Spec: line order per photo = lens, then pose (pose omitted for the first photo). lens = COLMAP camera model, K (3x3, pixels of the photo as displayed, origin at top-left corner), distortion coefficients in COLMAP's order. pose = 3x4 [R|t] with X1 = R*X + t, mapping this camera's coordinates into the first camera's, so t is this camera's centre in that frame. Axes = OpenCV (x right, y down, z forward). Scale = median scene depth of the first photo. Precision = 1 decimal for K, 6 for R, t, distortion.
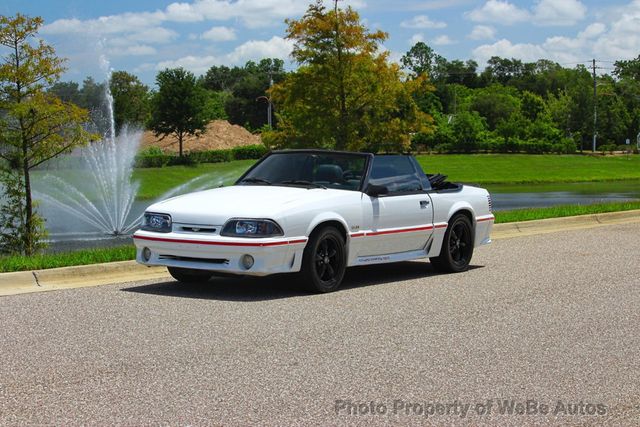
lens RADIAL K [[1609.8, 0, 320.0], [0, 1609.8, 213.5], [0, 0, 1]] dist [-0.388869, -0.602074]
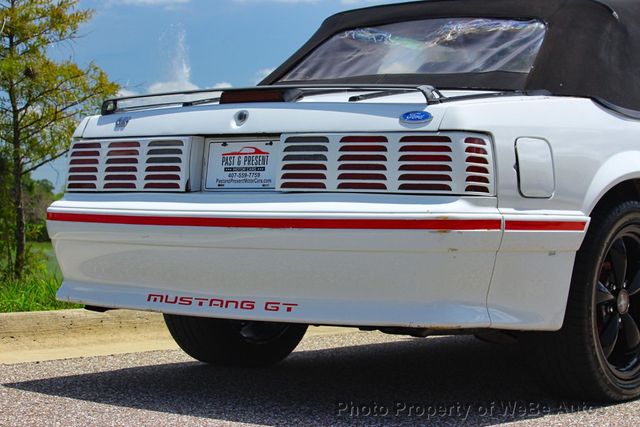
lens RADIAL K [[1609.8, 0, 320.0], [0, 1609.8, 213.5], [0, 0, 1]] dist [-0.388869, -0.602074]
pose [[0.996939, 0.011721, -0.077296, -0.020609], [-0.015845, 0.998471, -0.052962, 0.017533], [0.076557, 0.054025, 0.995600, 0.400526]]
